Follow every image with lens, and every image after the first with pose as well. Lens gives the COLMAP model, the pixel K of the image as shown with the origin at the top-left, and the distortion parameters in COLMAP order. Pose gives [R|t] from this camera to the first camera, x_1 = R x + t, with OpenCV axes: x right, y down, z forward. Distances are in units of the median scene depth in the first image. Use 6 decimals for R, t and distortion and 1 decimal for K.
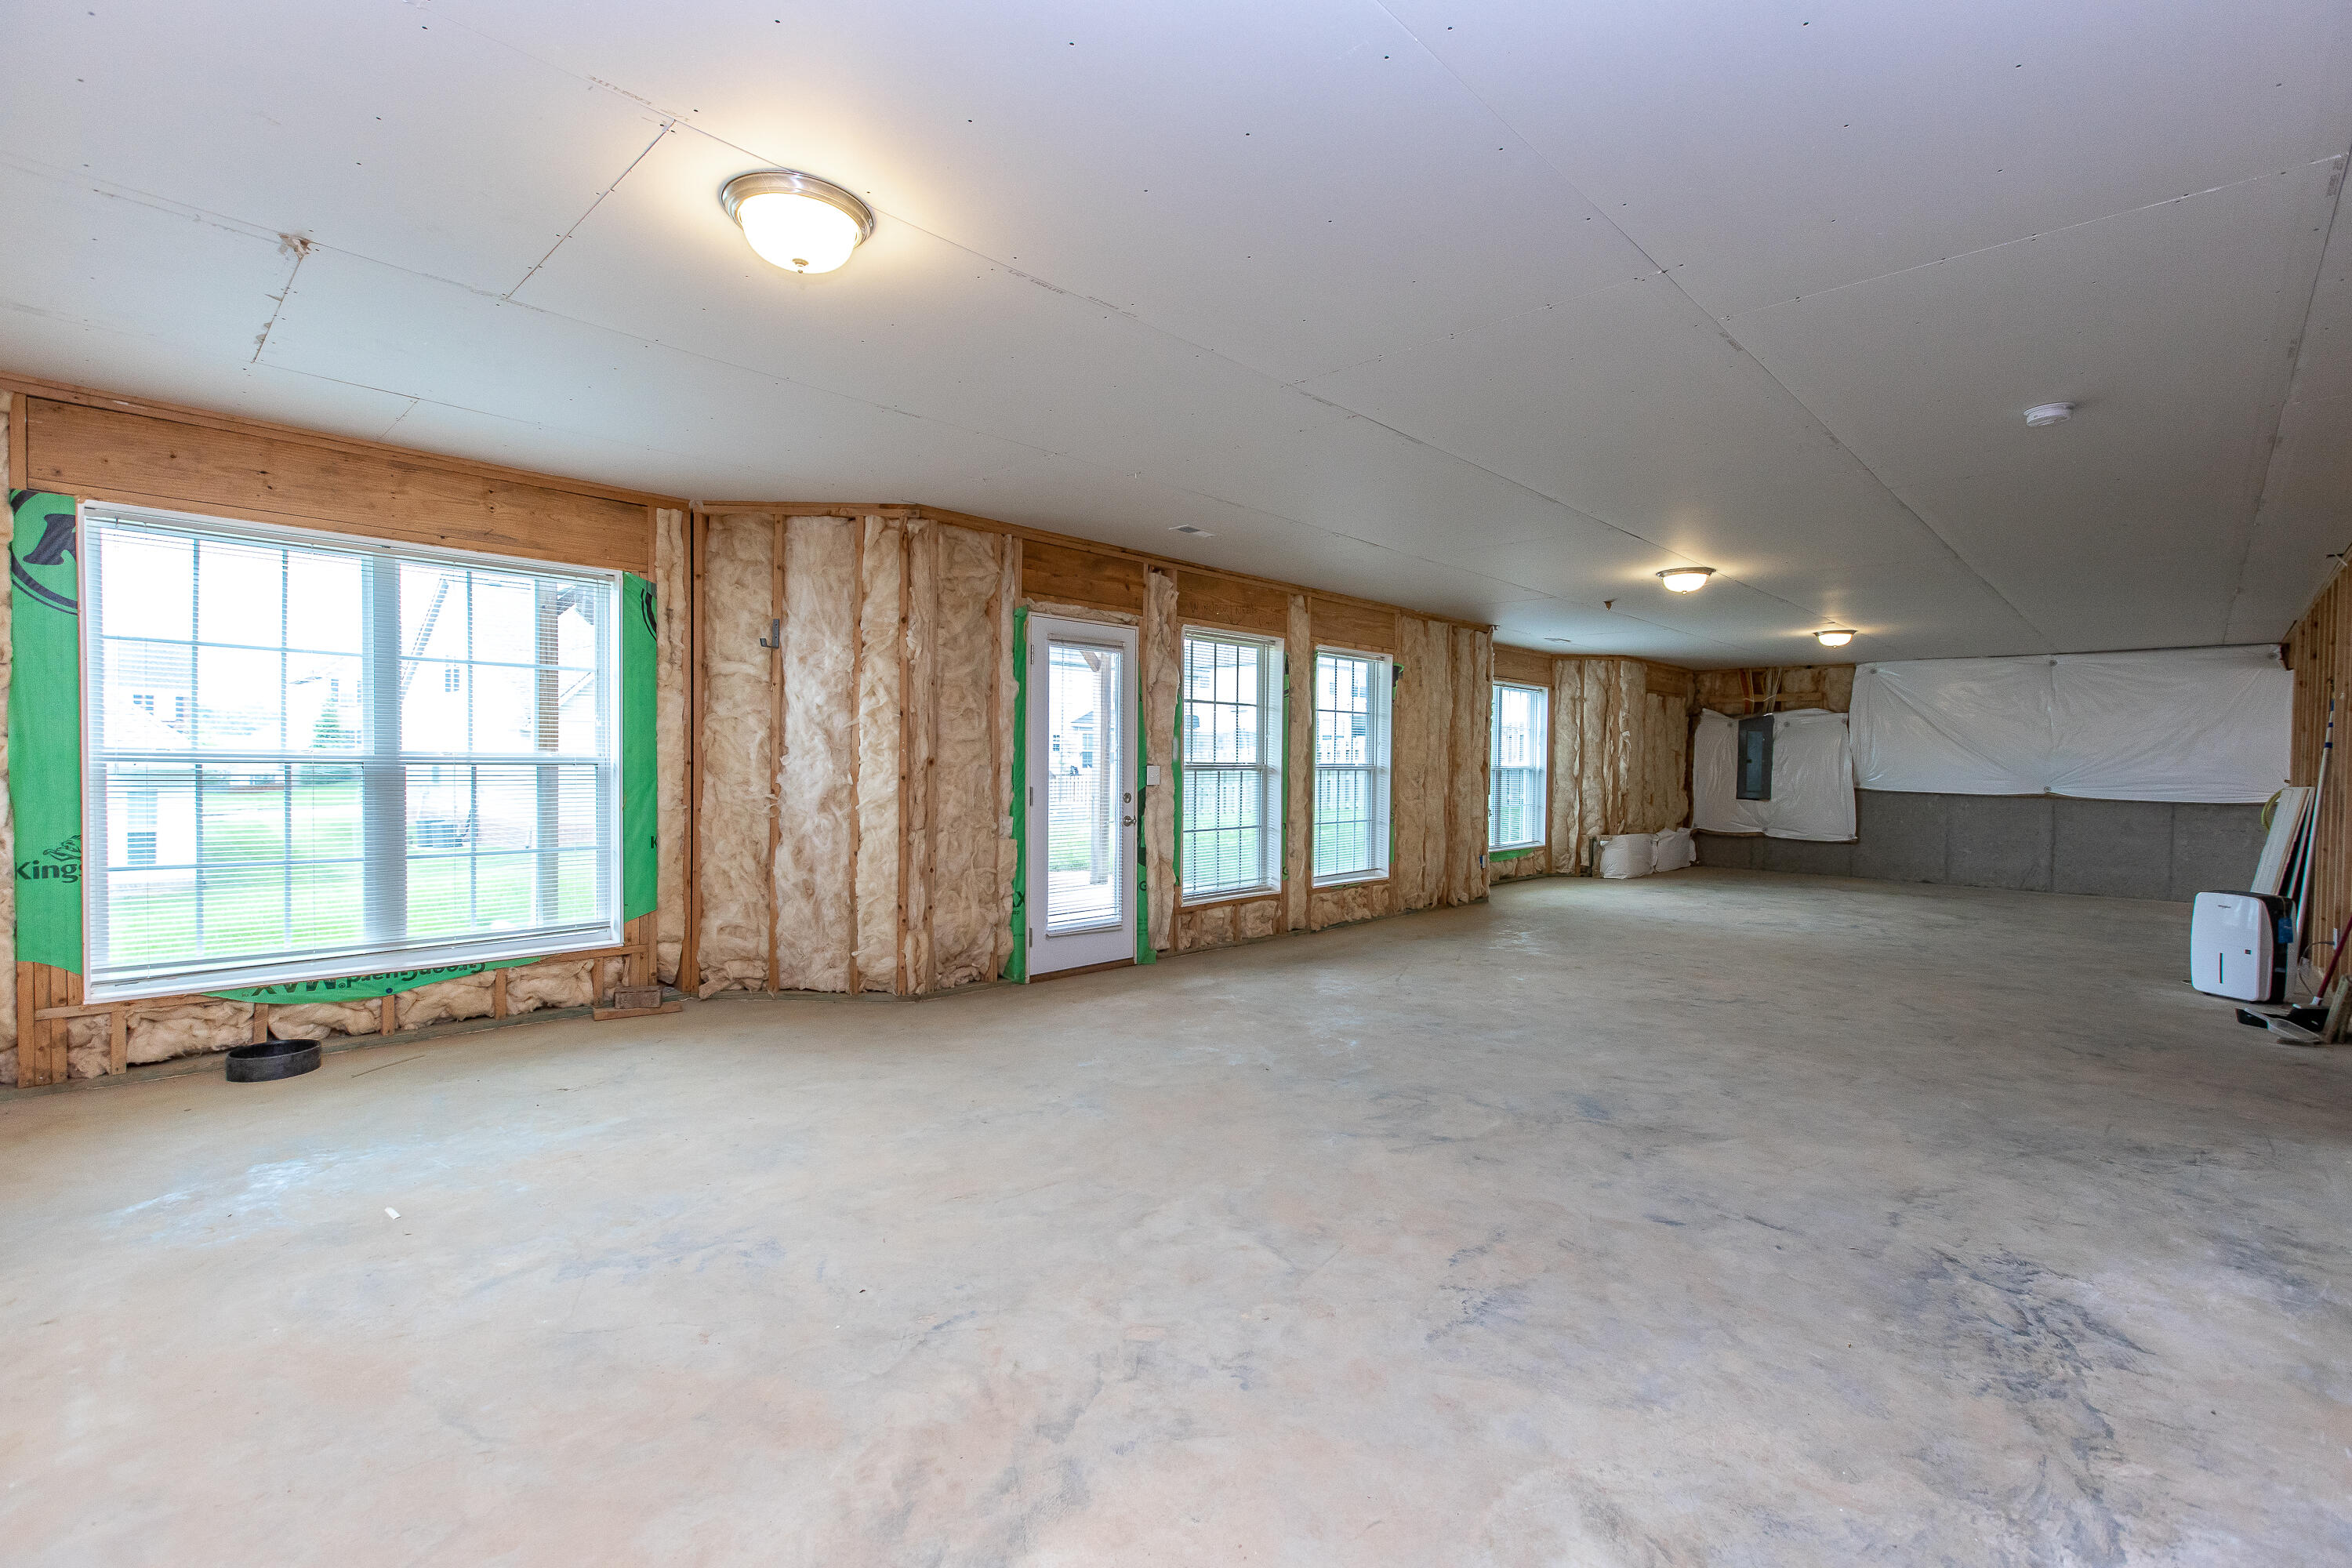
lens RADIAL K [[1070.3, 0, 1187.2], [0, 1070.3, 779.2], [0, 0, 1]] dist [0.004435, 0.001004]
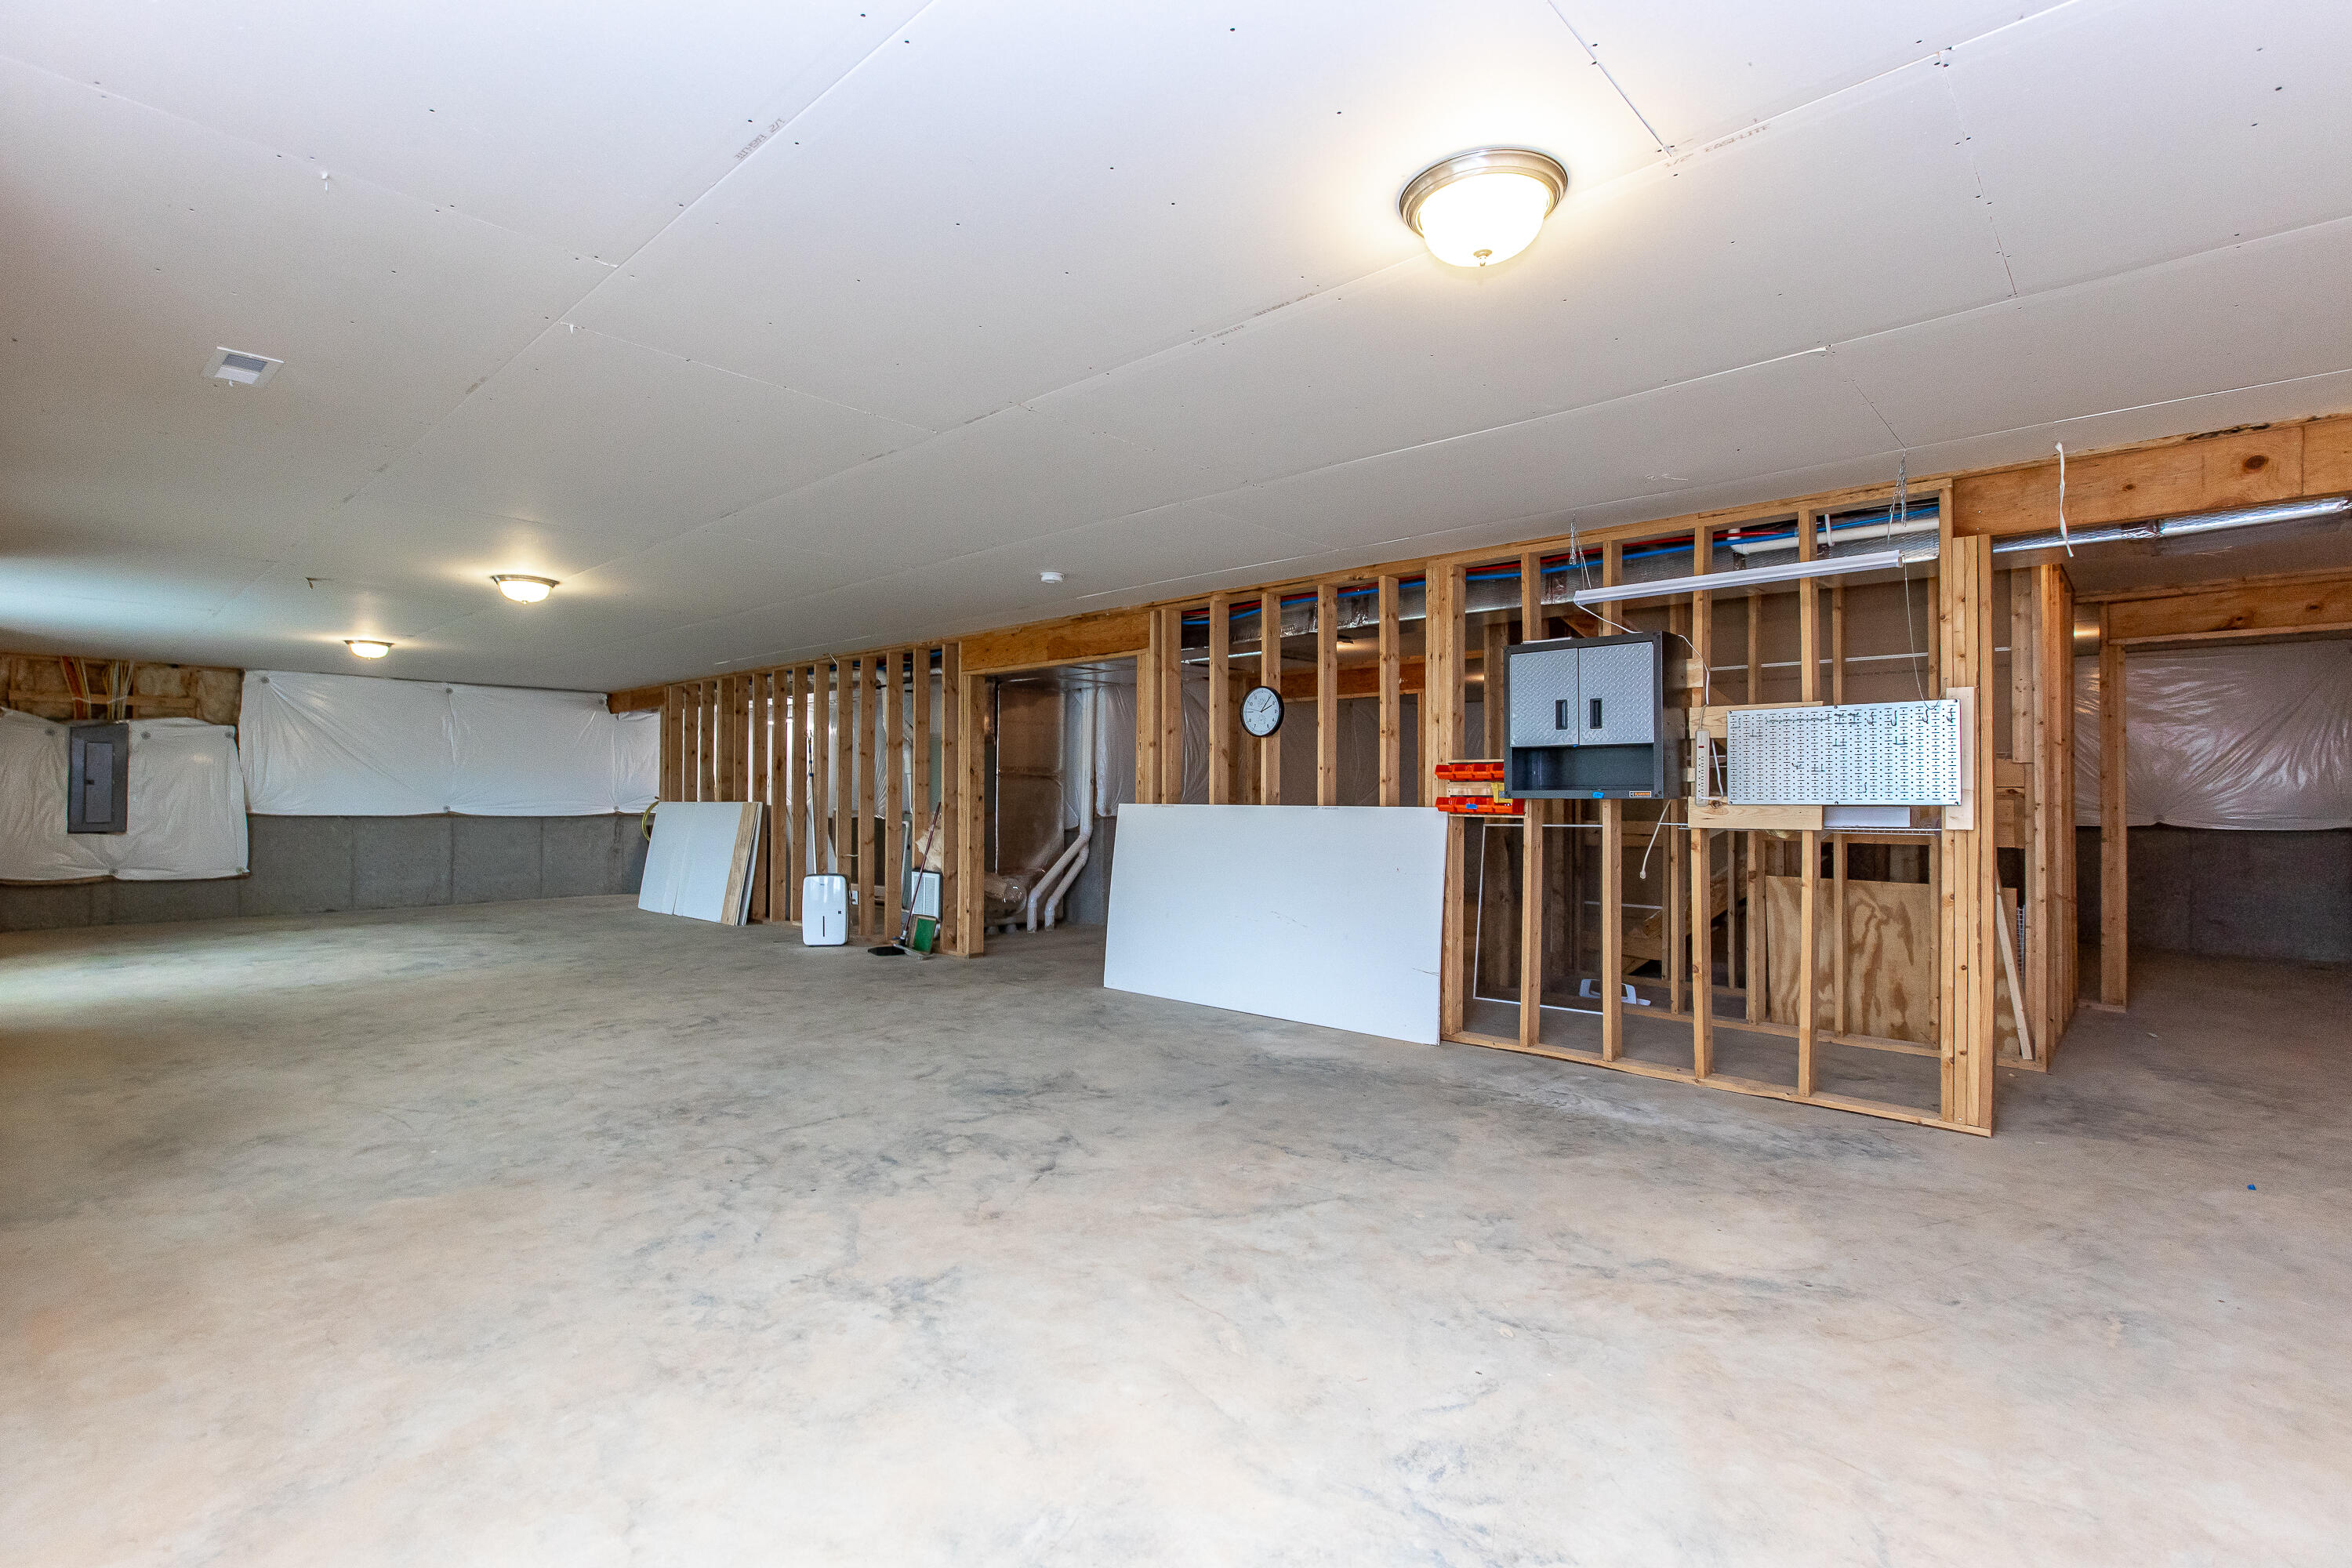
lens RADIAL K [[1070.3, 0, 1187.5], [0, 1070.3, 780.6], [0, 0, 1]] dist [0.004435, 0.001004]
pose [[-0.022288, -0.001322, 0.999751, -0.782609], [0.011817, 0.999929, 0.001586, -0.032118], [-0.999682, 0.011849, -0.022271, 0.799250]]
